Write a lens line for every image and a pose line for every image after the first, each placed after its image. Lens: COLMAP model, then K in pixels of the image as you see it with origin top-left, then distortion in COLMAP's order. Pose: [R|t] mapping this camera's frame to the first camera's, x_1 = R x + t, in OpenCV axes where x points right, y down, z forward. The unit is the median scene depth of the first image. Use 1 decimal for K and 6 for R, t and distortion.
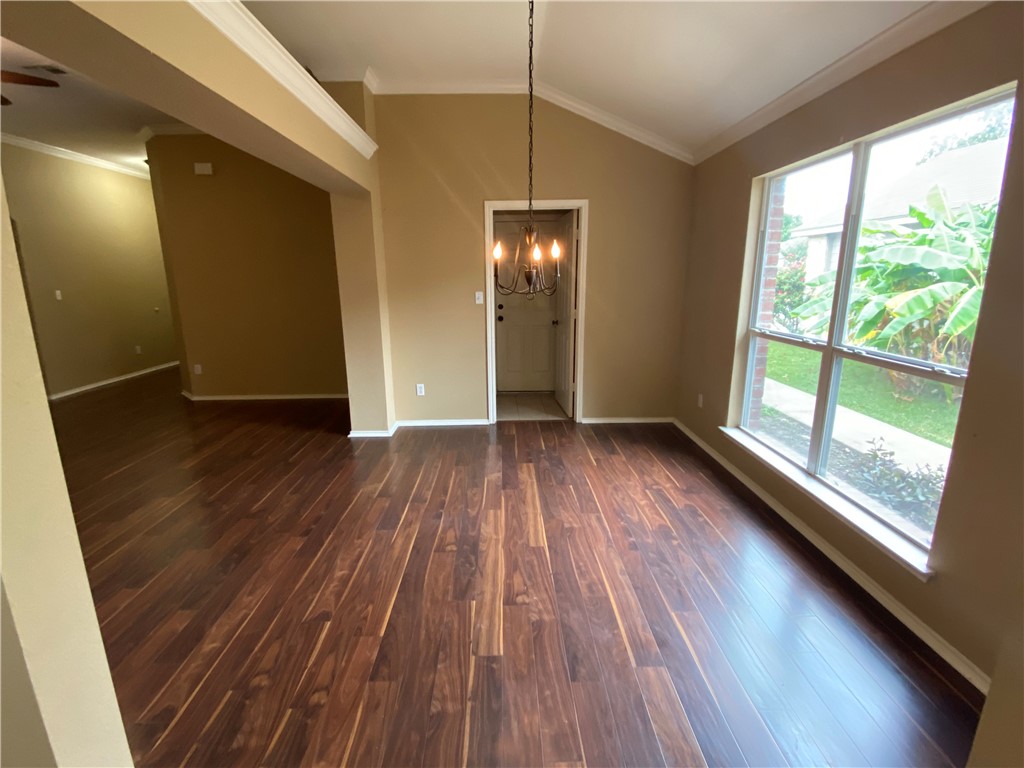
lens RADIAL K [[488.3, 0, 498.5], [0, 488.3, 379.9], [0, 0, 1]] dist [0.019863, -0.018271]
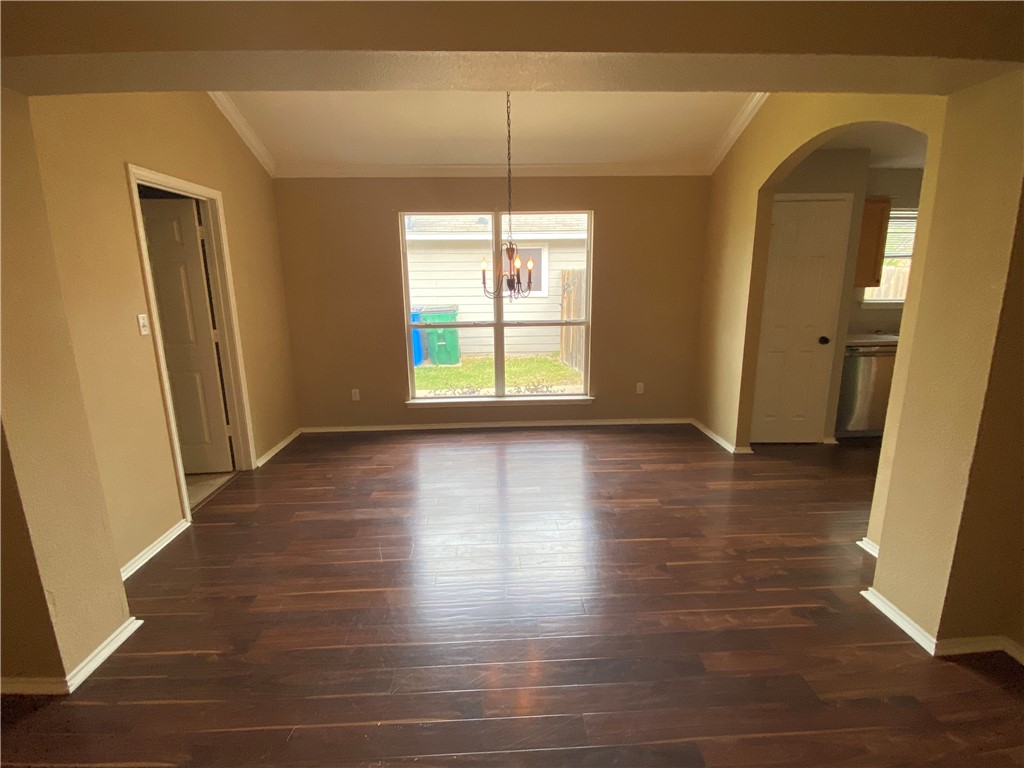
lens RADIAL K [[488.3, 0, 517.2], [0, 488.3, 384.4], [0, 0, 1]] dist [0.019863, -0.018271]
pose [[-0.049075, -0.201968, 0.978162, -0.680512], [0.224887, 0.951960, 0.207841, -0.126301], [-0.973148, 0.230176, -0.001297, 0.602768]]
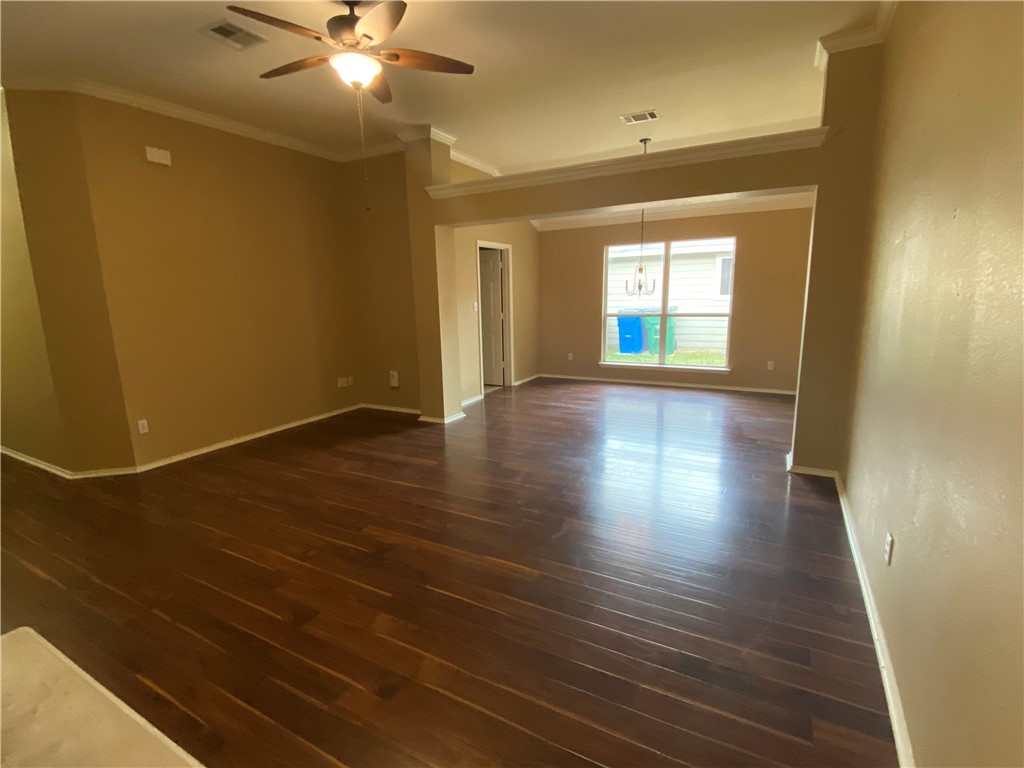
lens RADIAL K [[488.3, 0, 502.3], [0, 488.3, 380.5], [0, 0, 1]] dist [0.019863, -0.018271]
pose [[0.497656, -0.156446, 0.853149, -1.277519], [0.203389, 0.977223, 0.060558, -0.032165], [-0.843191, 0.143384, 0.518141, 0.250442]]
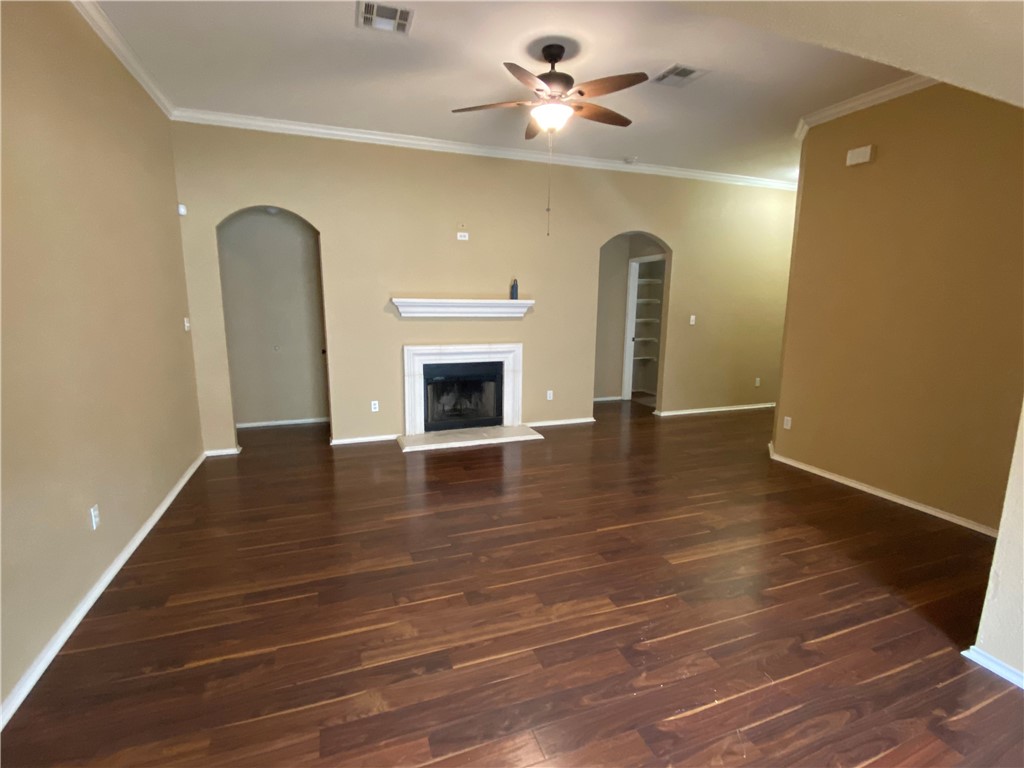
lens RADIAL K [[488.3, 0, 515.9], [0, 488.3, 386.7], [0, 0, 1]] dist [0.019863, -0.018271]
pose [[0.356153, 0.175945, -0.917714, -0.081329], [-0.212289, 0.971667, 0.103902, -0.089963], [0.909993, 0.157816, 0.383414, 0.402174]]
